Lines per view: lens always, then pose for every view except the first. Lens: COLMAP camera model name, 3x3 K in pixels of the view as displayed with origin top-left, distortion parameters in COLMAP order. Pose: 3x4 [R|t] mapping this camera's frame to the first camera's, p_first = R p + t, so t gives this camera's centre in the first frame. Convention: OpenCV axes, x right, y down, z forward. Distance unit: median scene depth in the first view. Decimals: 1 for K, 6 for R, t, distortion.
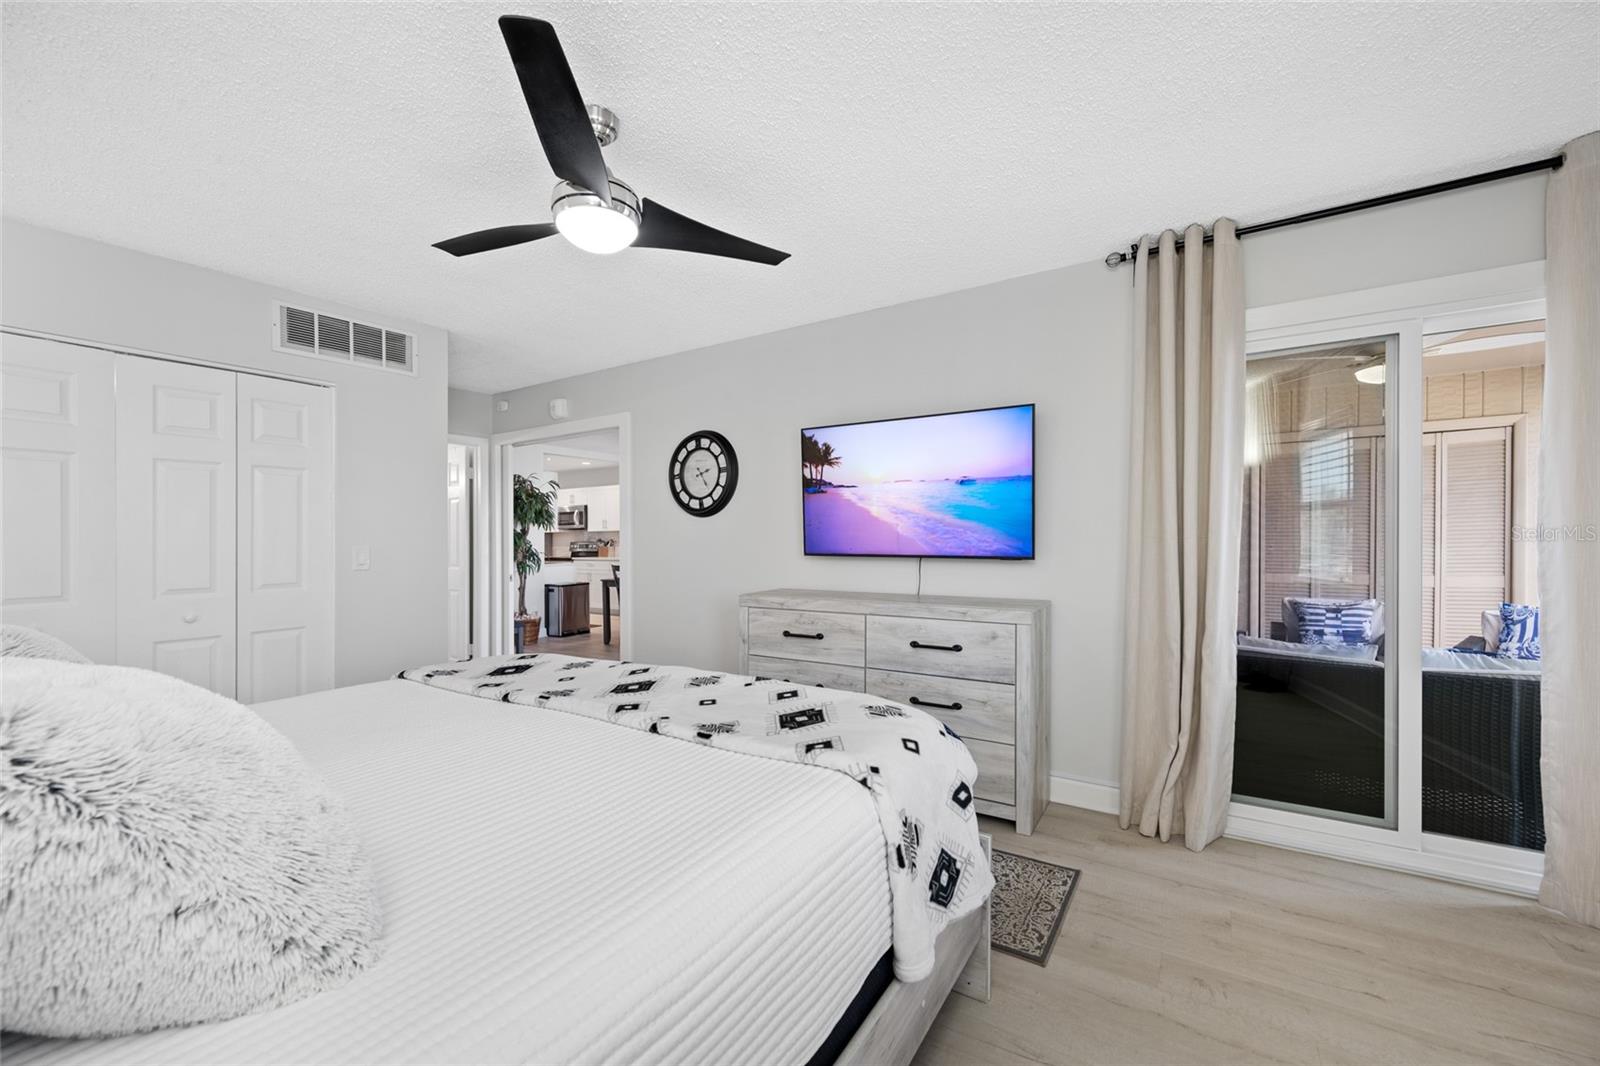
lens RADIAL K [[634.3, 0, 806.1], [0, 634.3, 520.3], [0, 0, 1]] dist [-0.000264, 0.000399]
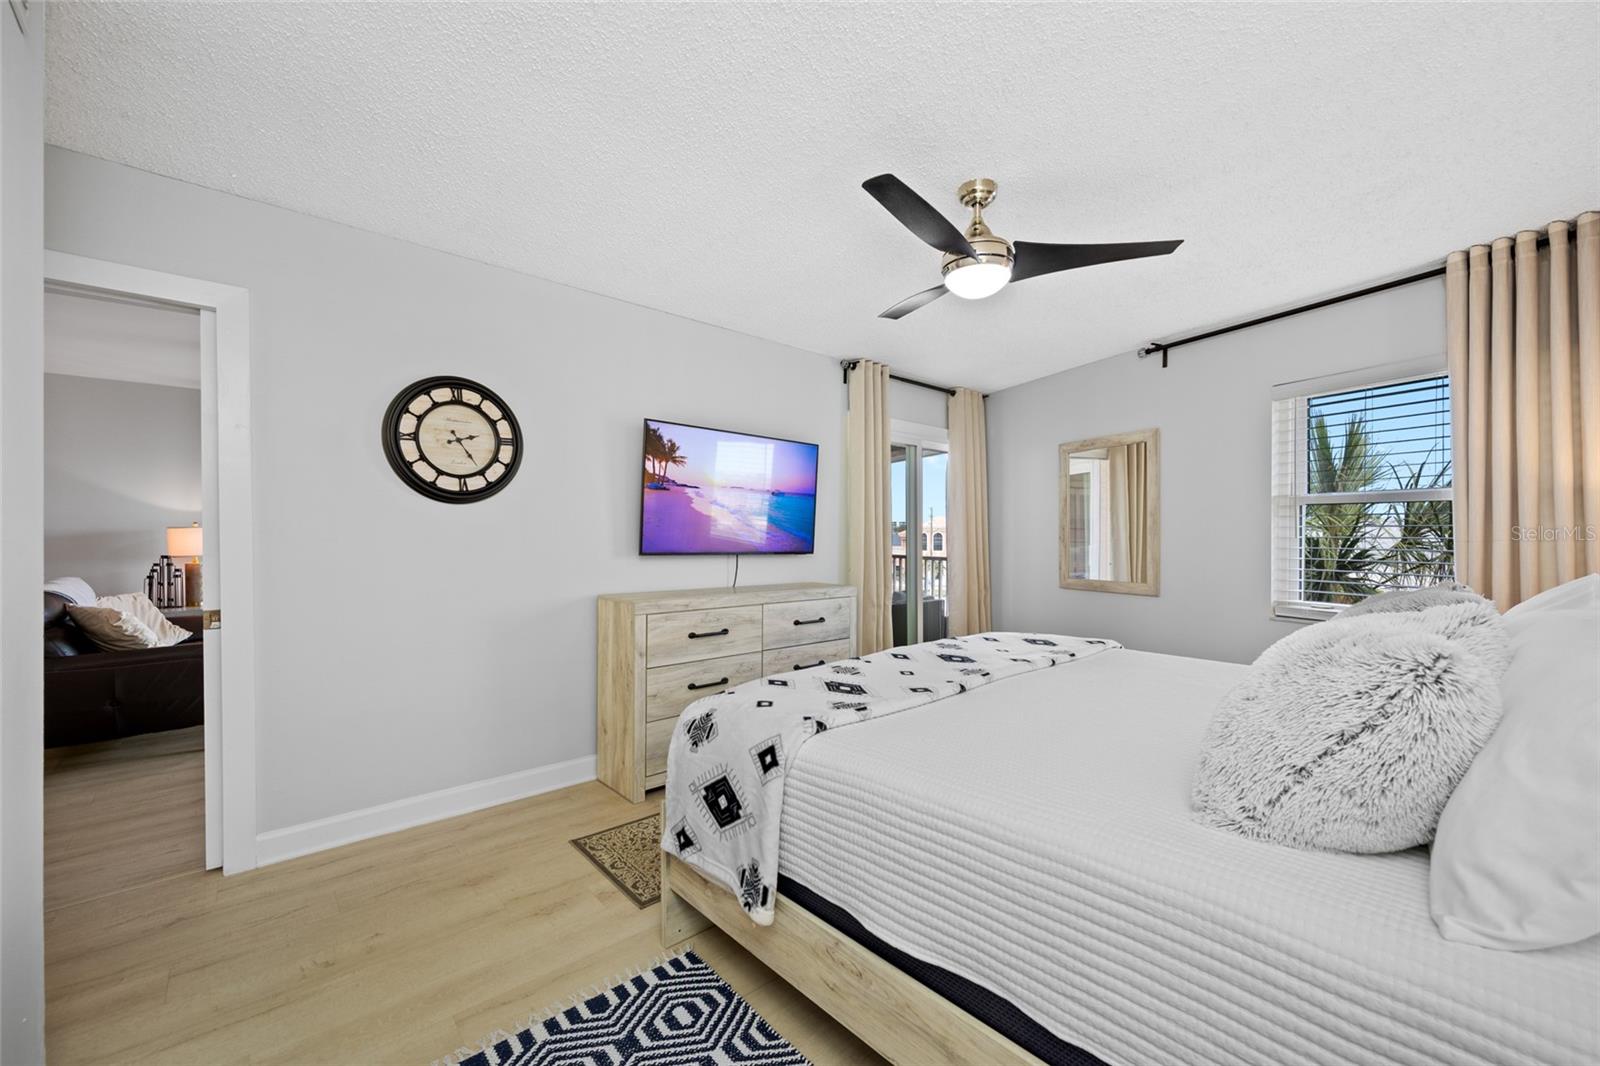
lens RADIAL K [[634.3, 0, 787.2], [0, 634.3, 529.1], [0, 0, 1]] dist [-0.000264, 0.000399]
pose [[0.266911, 0.021383, 0.963484, -0.854149], [-0.032764, 0.999377, -0.013103, 0.022701], [-0.963164, -0.028070, 0.267446, 0.560516]]
